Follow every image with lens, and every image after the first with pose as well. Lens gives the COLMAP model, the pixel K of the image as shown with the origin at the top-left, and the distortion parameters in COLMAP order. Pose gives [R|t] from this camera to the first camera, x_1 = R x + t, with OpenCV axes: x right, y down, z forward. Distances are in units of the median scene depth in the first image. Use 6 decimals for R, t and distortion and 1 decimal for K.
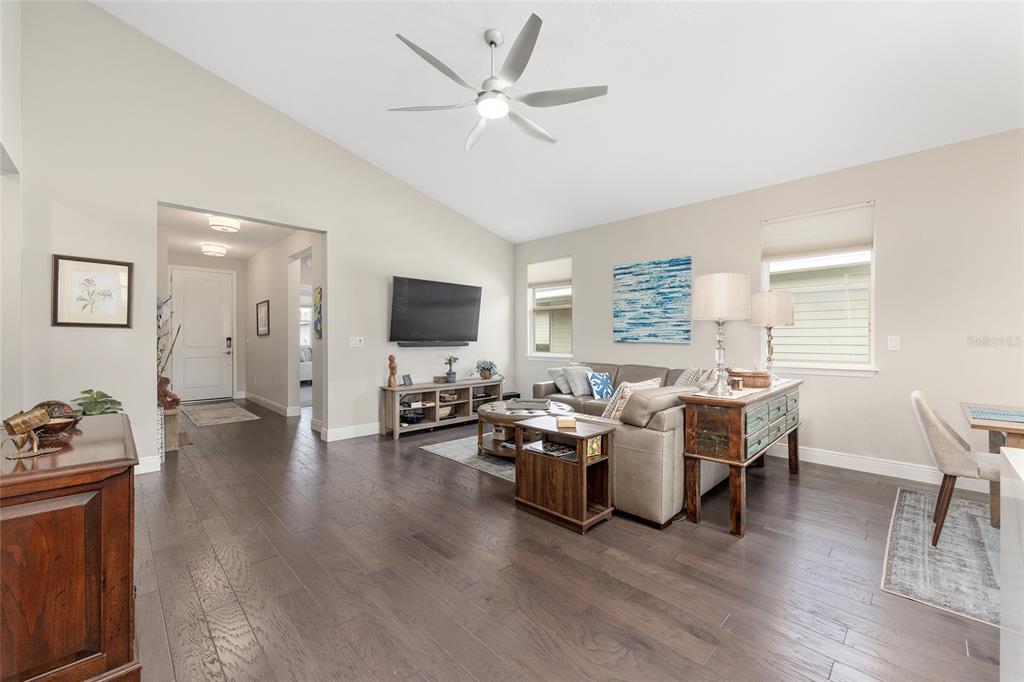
lens RADIAL K [[403.2, 0, 513.5], [0, 403.2, 336.3], [0, 0, 1]] dist [-0.002350, -0.000013]
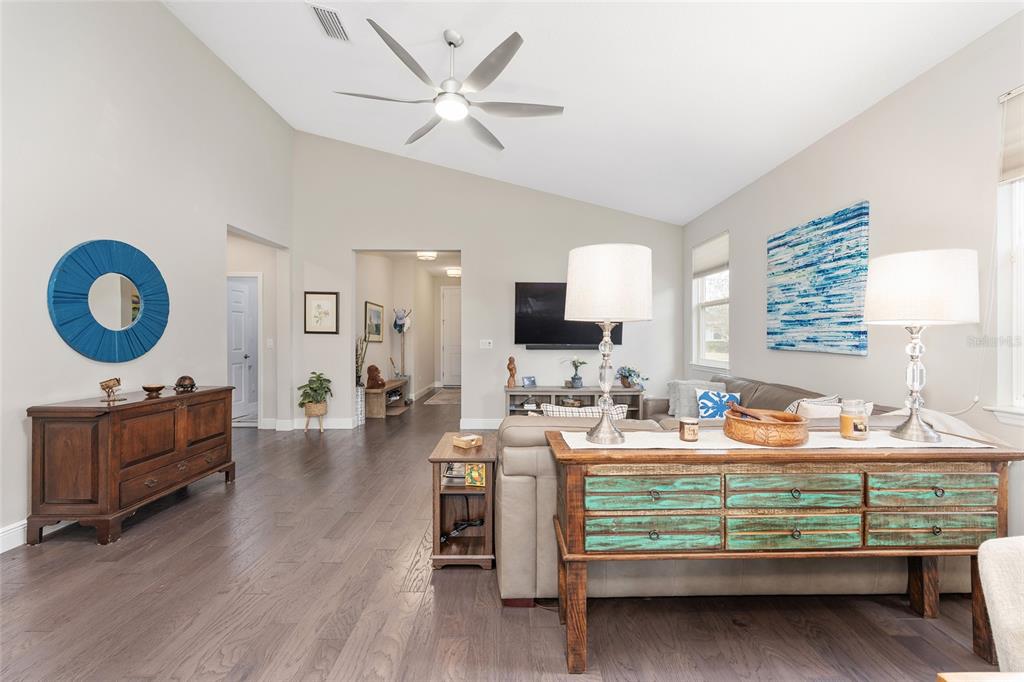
lens RADIAL K [[403.2, 0, 513.3], [0, 403.2, 340.7], [0, 0, 1]] dist [-0.002350, -0.000013]
pose [[0.731820, 0.007046, -0.681461, 0.432317], [0.001146, 0.999932, 0.011569, -0.008734], [0.681497, -0.009248, 0.731763, 0.229479]]
